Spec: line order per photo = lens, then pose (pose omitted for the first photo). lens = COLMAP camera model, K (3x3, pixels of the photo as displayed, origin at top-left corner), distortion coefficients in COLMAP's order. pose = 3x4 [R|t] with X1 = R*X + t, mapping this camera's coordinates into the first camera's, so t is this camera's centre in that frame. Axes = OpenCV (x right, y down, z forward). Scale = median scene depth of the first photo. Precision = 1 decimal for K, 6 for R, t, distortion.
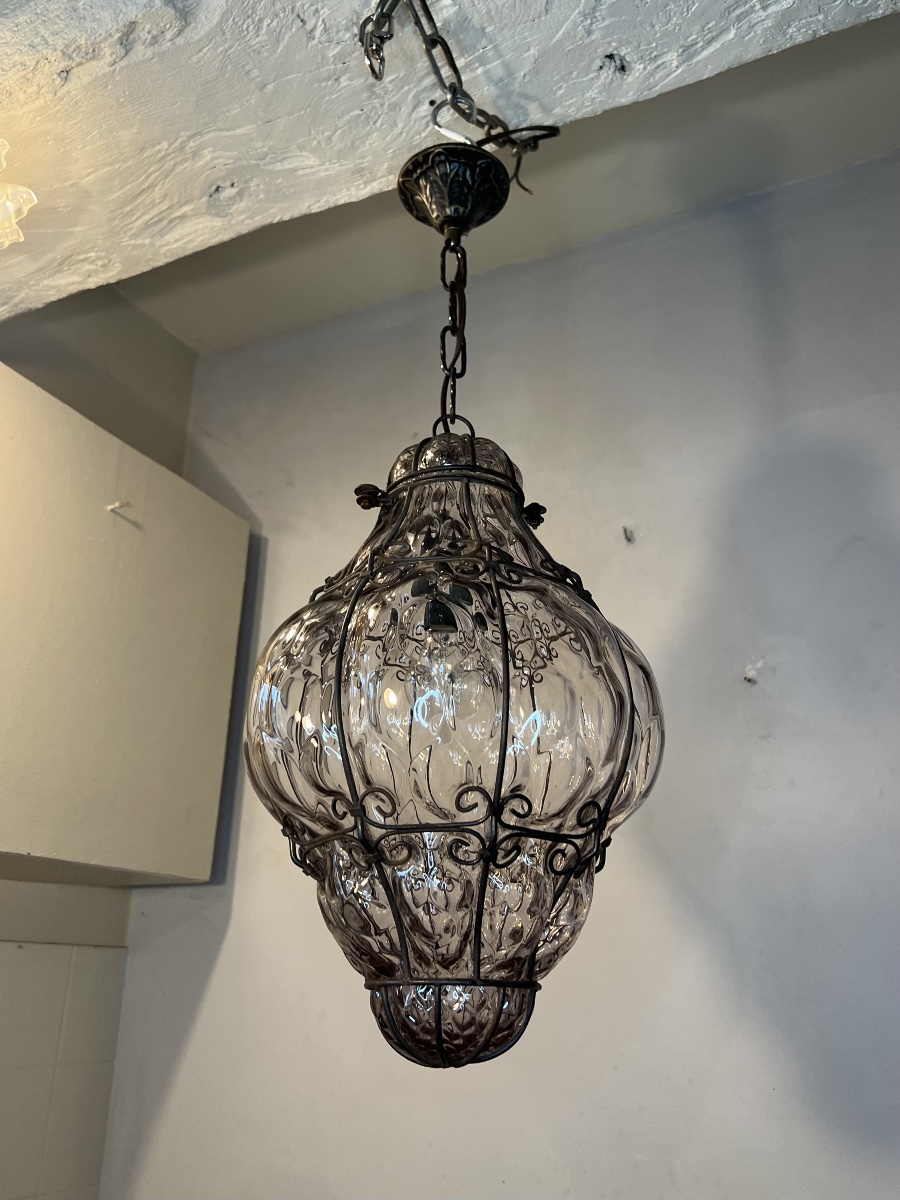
lens RADIAL K [[990.3, 0, 452.0], [0, 990.3, 540.3], [0, 0, 1]] dist [0.008992, 0.001979]
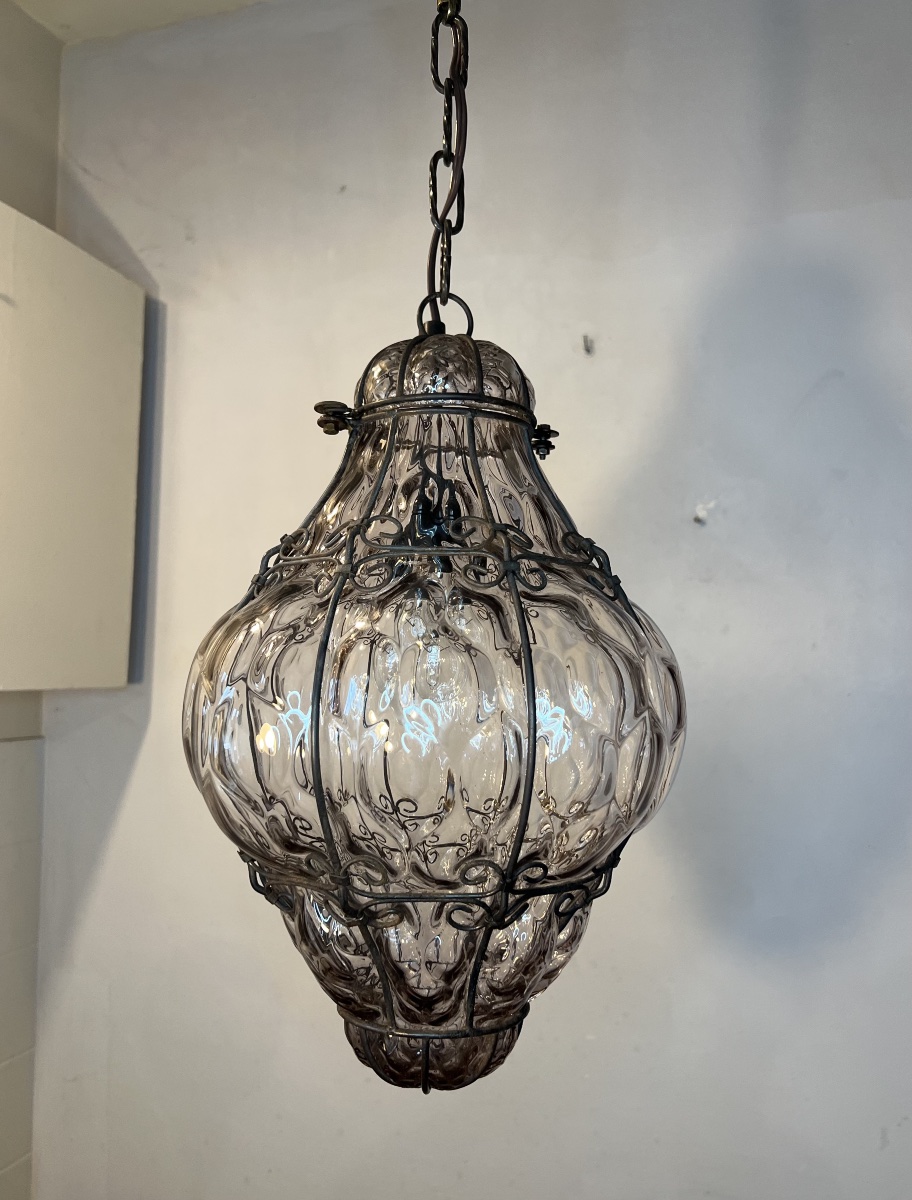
lens RADIAL K [[957.4, 0, 461.7], [0, 957.4, 632.0], [0, 0, 1]] dist [0.028892, -0.081431]
pose [[0.992120, 0.019686, 0.123737, -0.056783], [-0.064797, 0.925869, 0.372247, -0.128905], [-0.107236, -0.377331, 0.919849, 0.193647]]
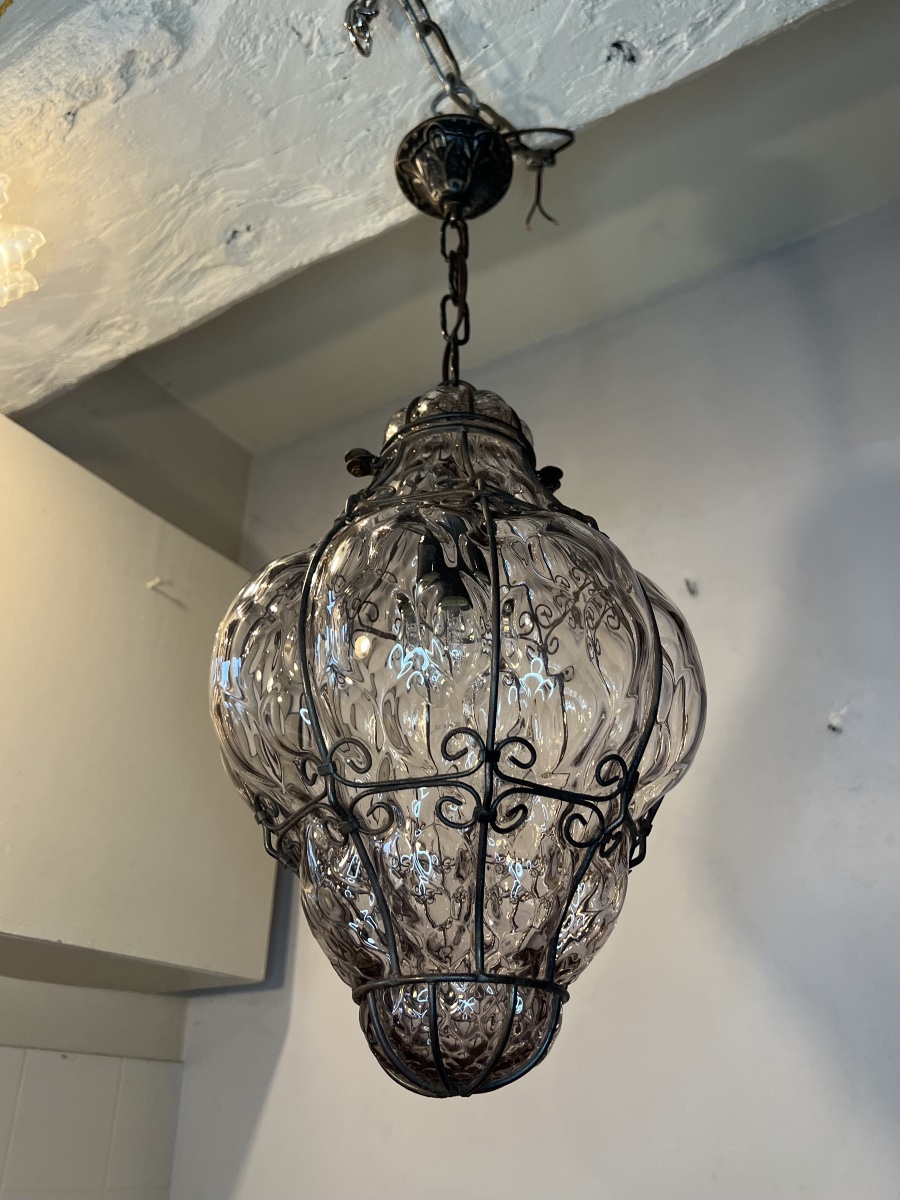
lens RADIAL K [[976.5, 0, 471.1], [0, 976.5, 576.9], [0, 0, 1]] dist [0.007965, -0.001206]
pose [[0.996186, -0.057207, -0.065890, 0.051768], [0.049899, 0.992934, -0.107667, 0.120881], [0.071584, 0.103969, 0.992001, 0.103228]]
